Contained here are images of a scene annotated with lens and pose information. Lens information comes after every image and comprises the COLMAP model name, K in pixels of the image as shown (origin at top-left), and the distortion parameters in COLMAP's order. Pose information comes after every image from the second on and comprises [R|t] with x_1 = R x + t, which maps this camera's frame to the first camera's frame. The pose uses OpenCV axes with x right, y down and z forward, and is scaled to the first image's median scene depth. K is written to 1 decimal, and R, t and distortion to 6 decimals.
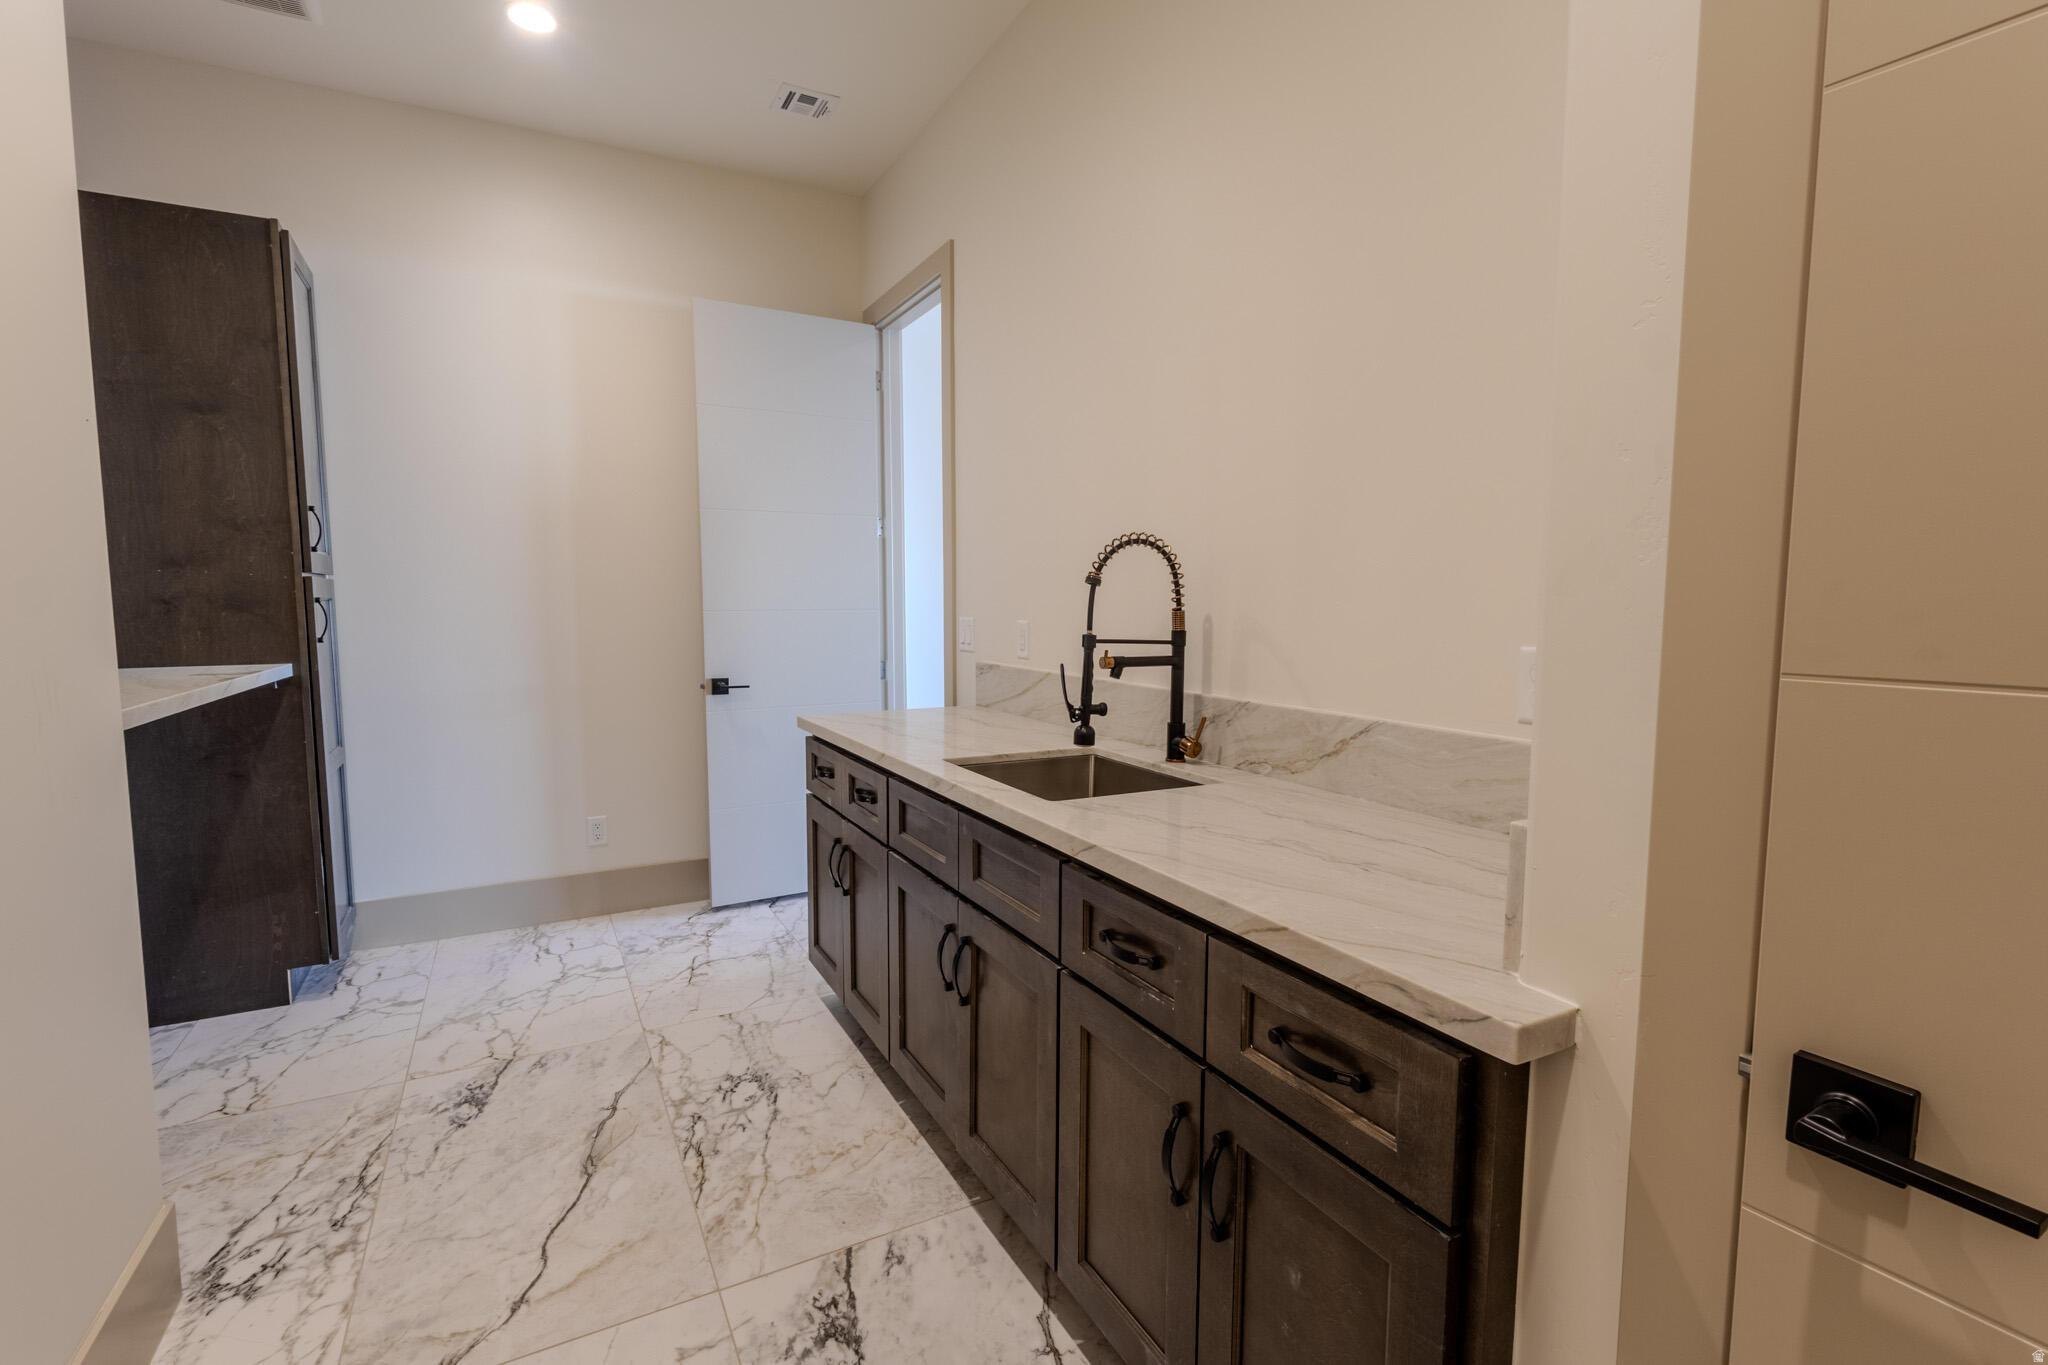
lens RADIAL K [[934.6, 0, 1024.0], [0, 934.6, 682.5], [0, 0, 1]] dist [-0.000221, 0.000101]
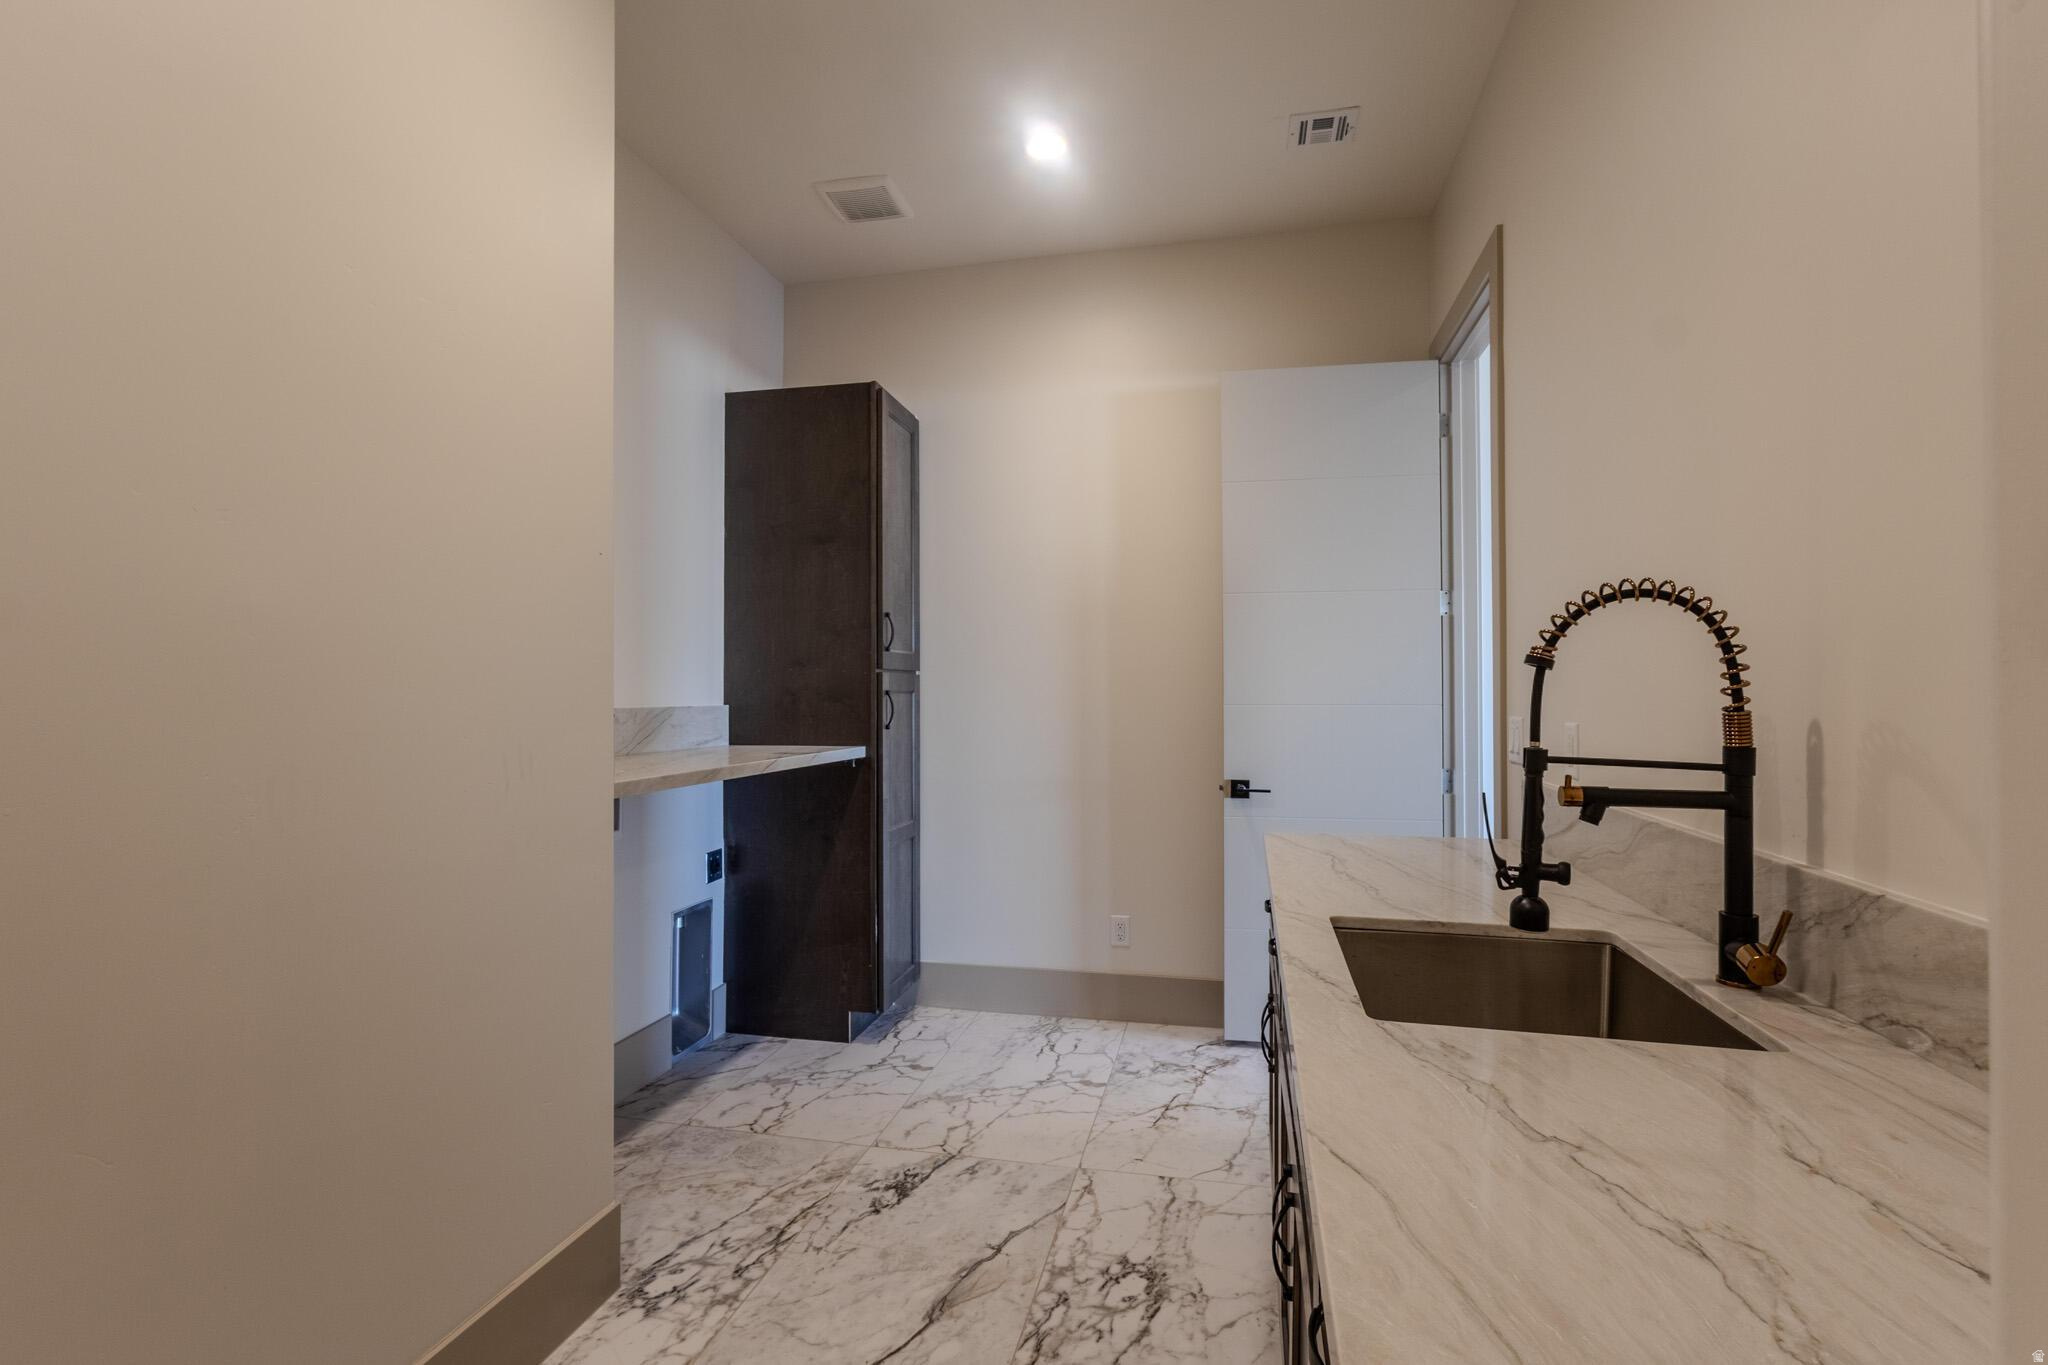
lens RADIAL K [[964.1, 0, 1024.0], [0, 964.1, 682.5], [0, 0, 1]] dist [0.001433, 0.000458]
pose [[0.756471, -0.006443, -0.653995, 0.189142], [-0.058854, 0.995224, -0.077880, -0.020647], [0.651373, 0.097404, 0.752479, 0.246974]]
